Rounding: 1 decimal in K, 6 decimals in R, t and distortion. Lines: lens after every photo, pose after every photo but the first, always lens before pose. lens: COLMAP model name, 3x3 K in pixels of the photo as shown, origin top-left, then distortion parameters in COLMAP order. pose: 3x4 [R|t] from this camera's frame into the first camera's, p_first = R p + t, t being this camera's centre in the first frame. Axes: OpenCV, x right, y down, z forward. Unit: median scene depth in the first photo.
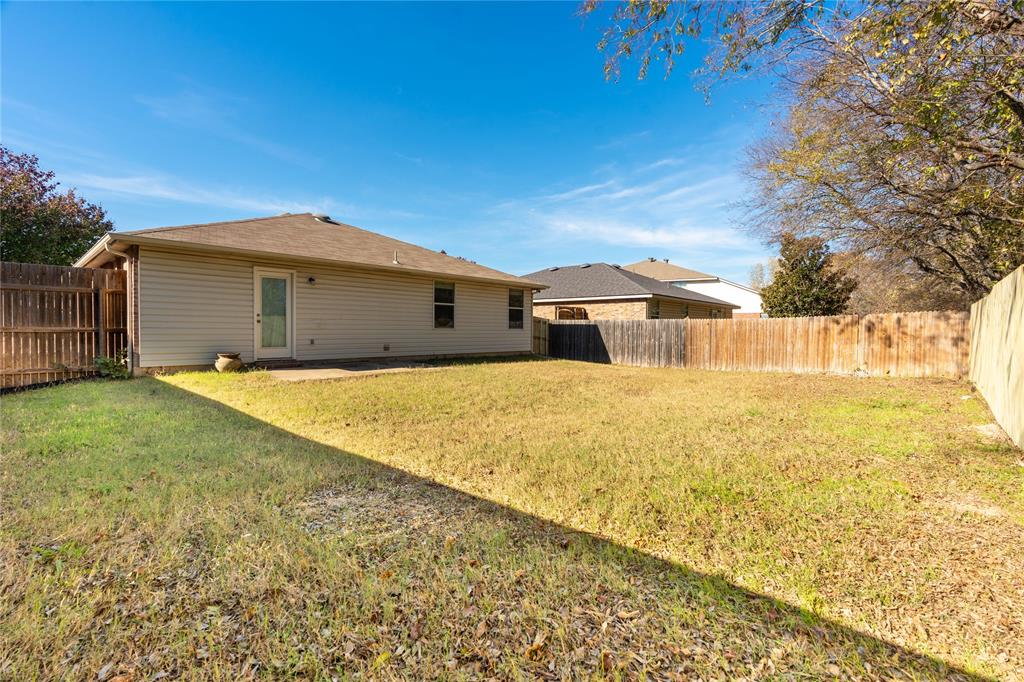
lens RADIAL K [[458.1, 0, 512.5], [0, 458.1, 337.6], [0, 0, 1]] dist [-0.011275, 0.003062]
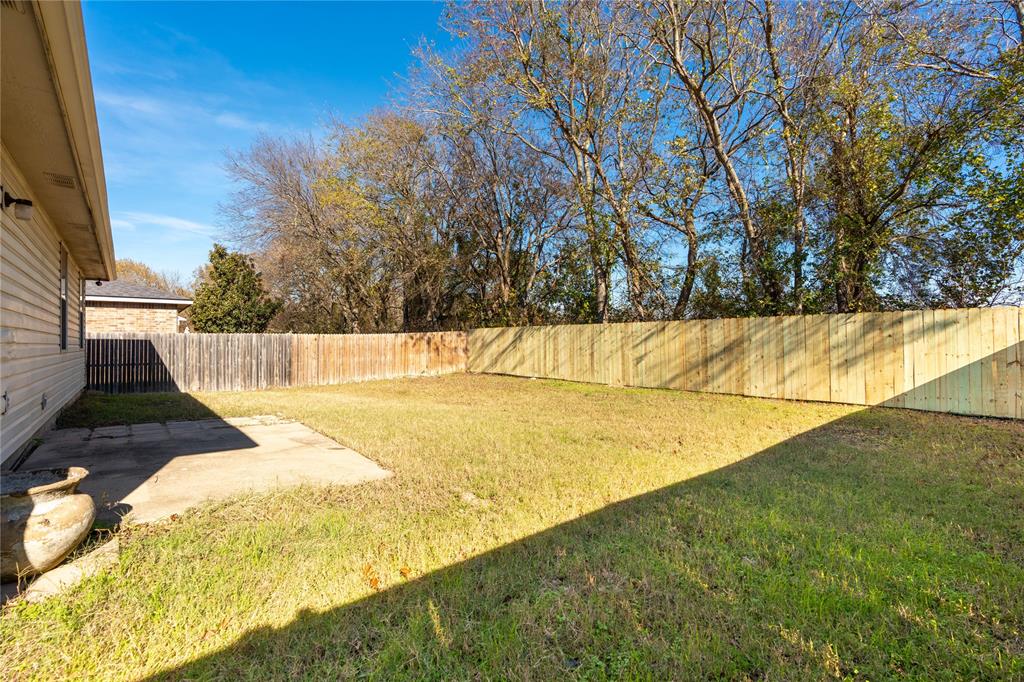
lens RADIAL K [[458.1, 0, 511.6], [0, 458.1, 340.5], [0, 0, 1]] dist [-0.011275, 0.003062]
pose [[0.130981, -0.002797, 0.991381, -0.545516], [0.026787, 0.999641, -0.000719, -0.015768], [-0.991023, 0.026650, 0.131008, 0.489564]]
